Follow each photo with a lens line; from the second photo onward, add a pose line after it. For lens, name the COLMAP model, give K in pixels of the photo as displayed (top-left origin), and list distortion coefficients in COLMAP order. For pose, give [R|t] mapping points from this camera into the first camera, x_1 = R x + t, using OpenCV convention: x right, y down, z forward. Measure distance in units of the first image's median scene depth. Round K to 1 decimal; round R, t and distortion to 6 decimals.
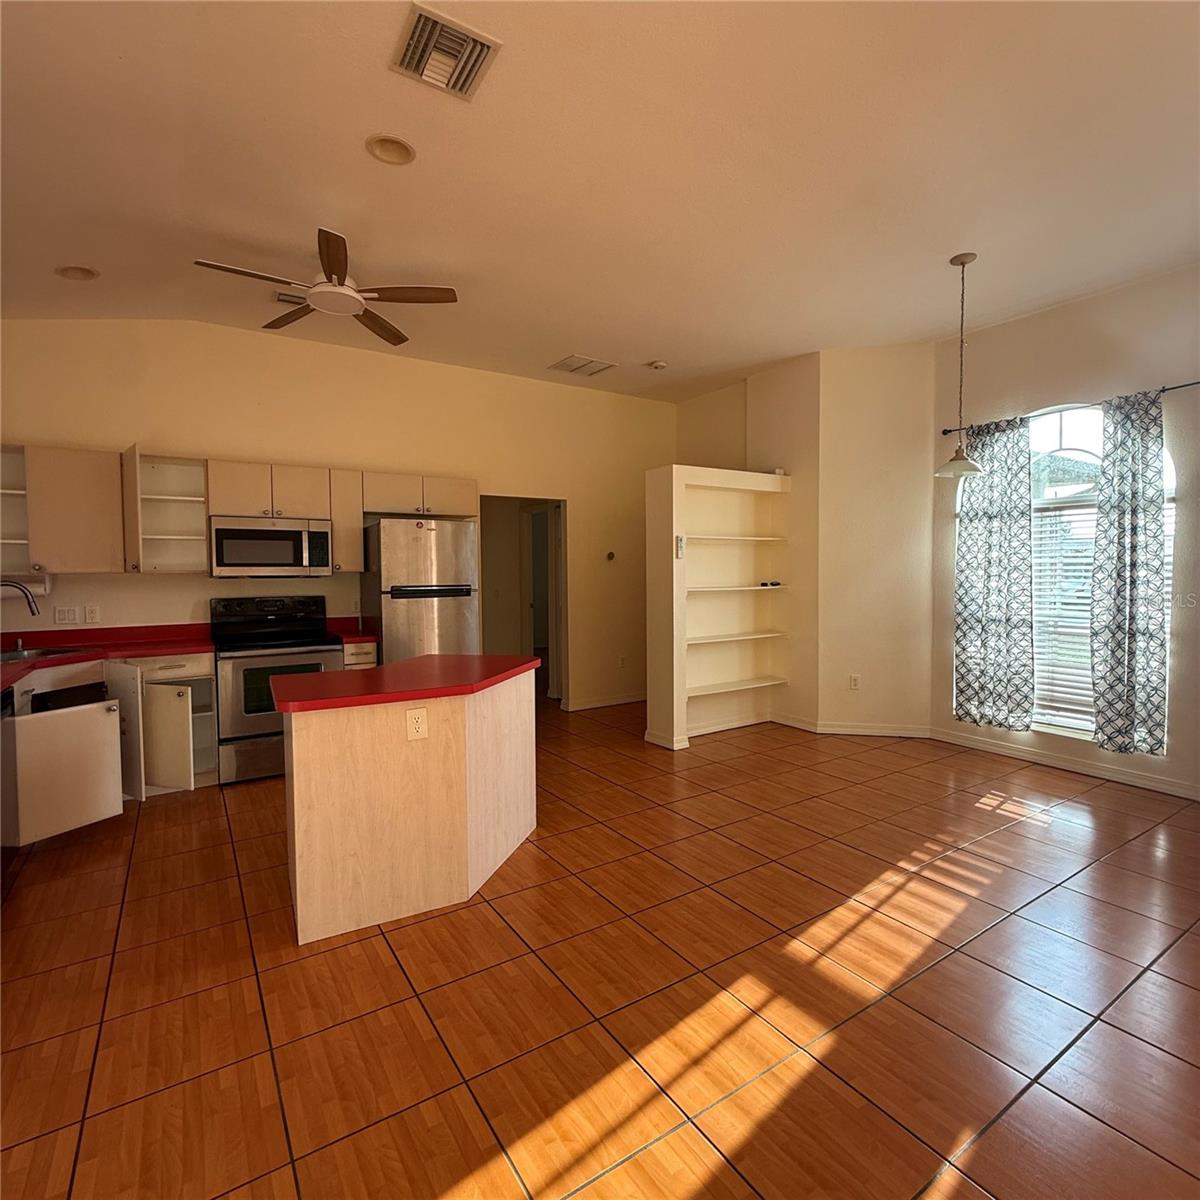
lens RADIAL K [[640.3, 0, 598.9], [0, 640.3, 595.5], [0, 0, 1]] dist [0.003256, -0.000629]
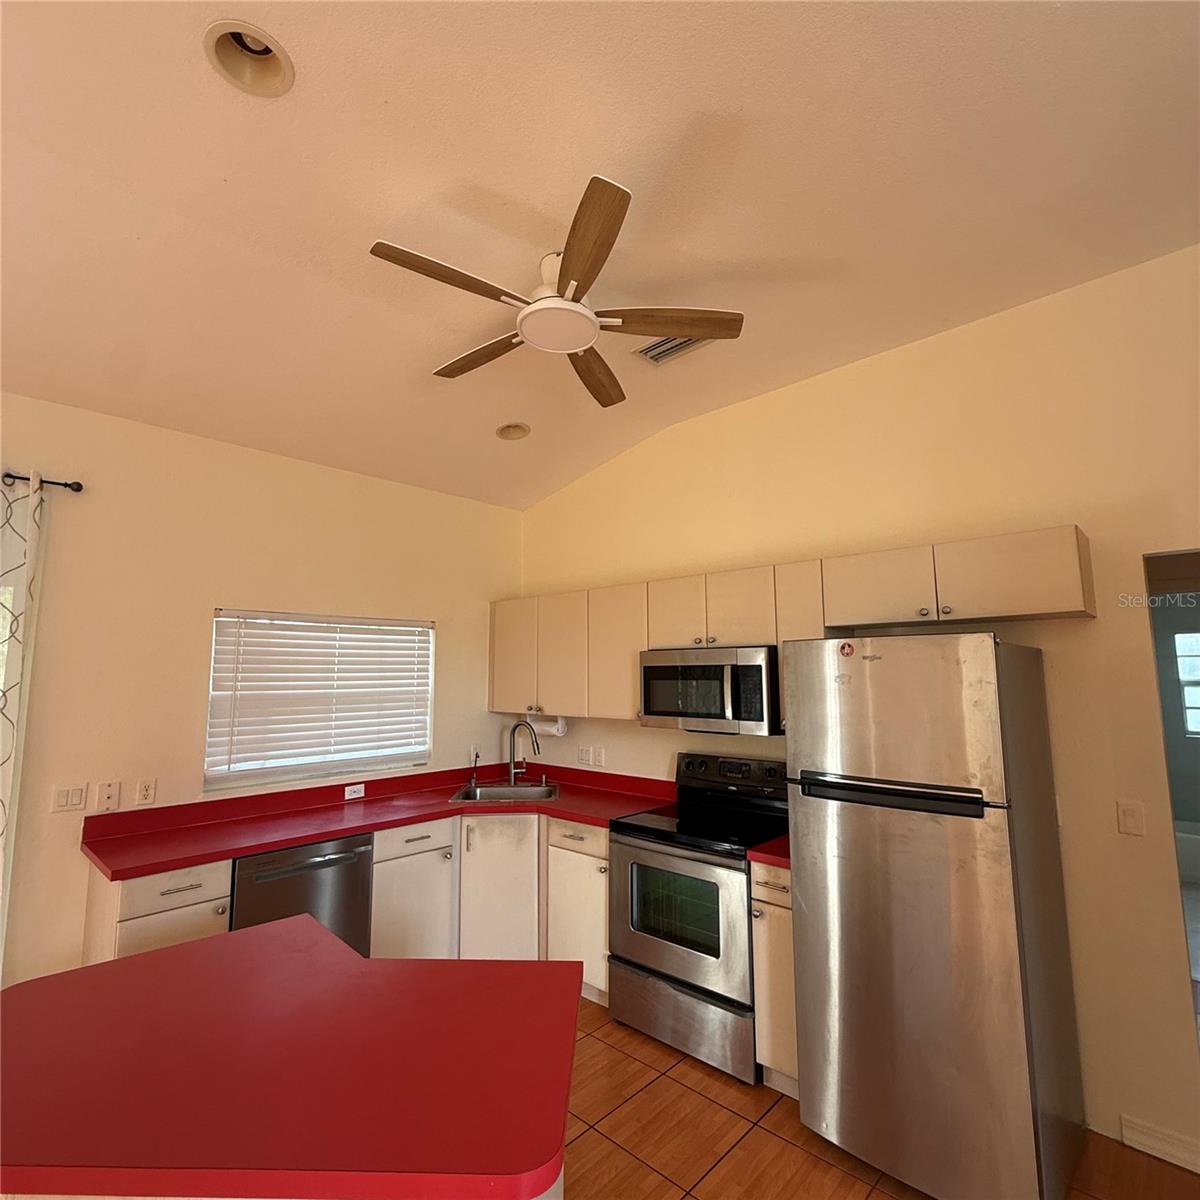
lens RADIAL K [[640.3, 0, 598.9], [0, 640.3, 595.5], [0, 0, 1]] dist [0.003256, -0.000629]
pose [[0.226748, -0.113657, -0.967299, 0.170513], [-0.034555, 0.991604, -0.124613, -0.089964], [0.973340, 0.061681, 0.220916, 0.755301]]
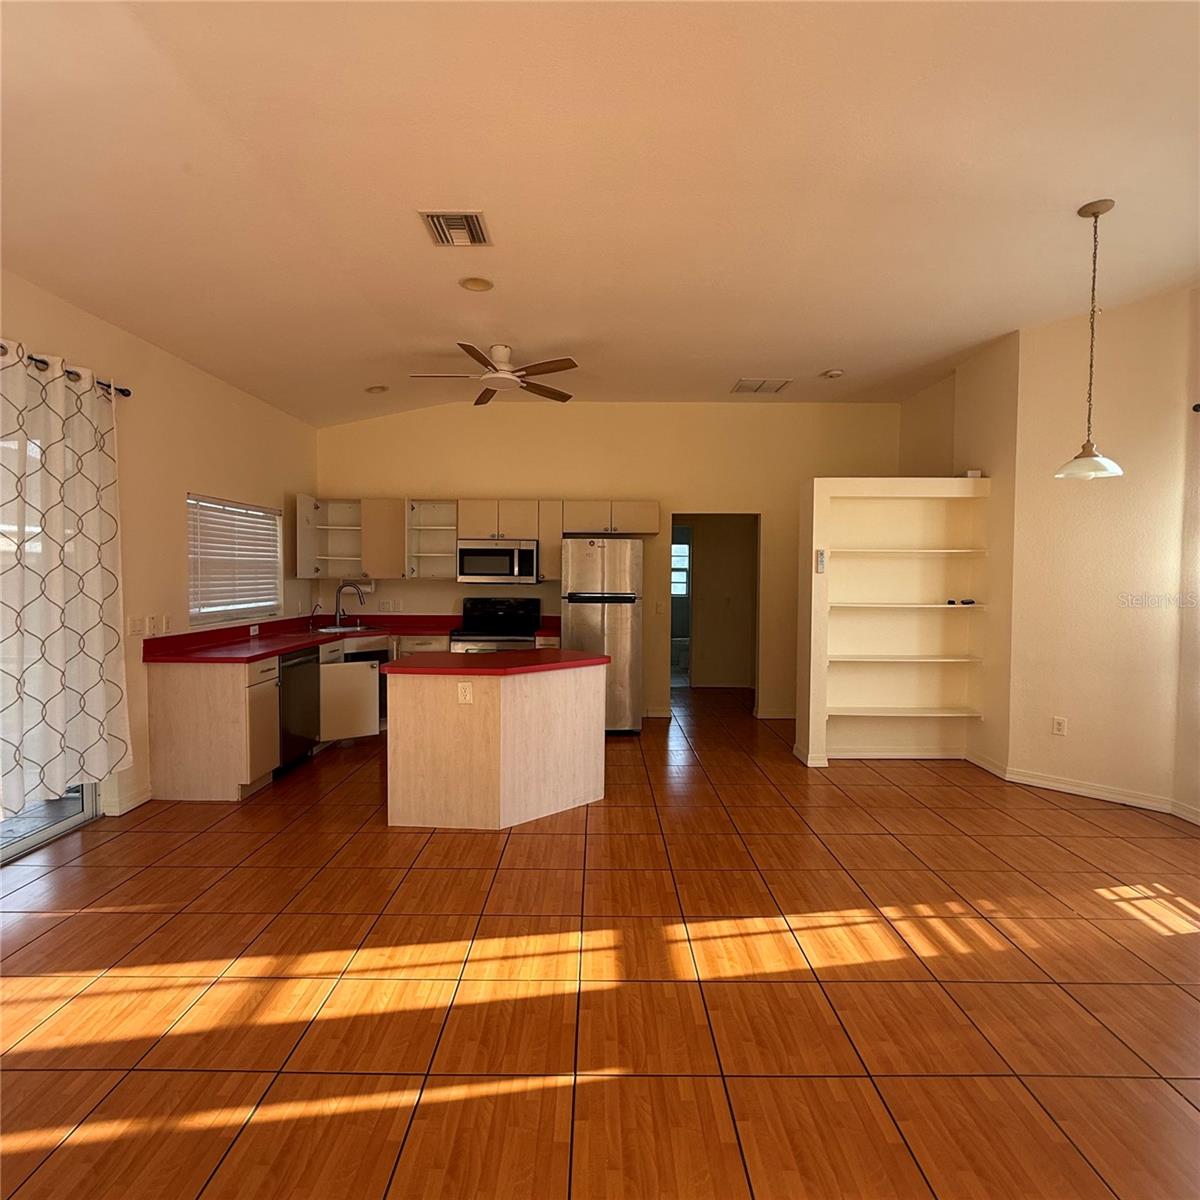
lens RADIAL K [[640.3, 0, 598.9], [0, 640.3, 595.5], [0, 0, 1]] dist [0.003256, -0.000629]
pose [[0.833938, 0.030821, -0.550997, 0.435906], [-0.034882, 0.999387, 0.003107, -0.016139], [0.550754, 0.016629, 0.834502, -0.007778]]
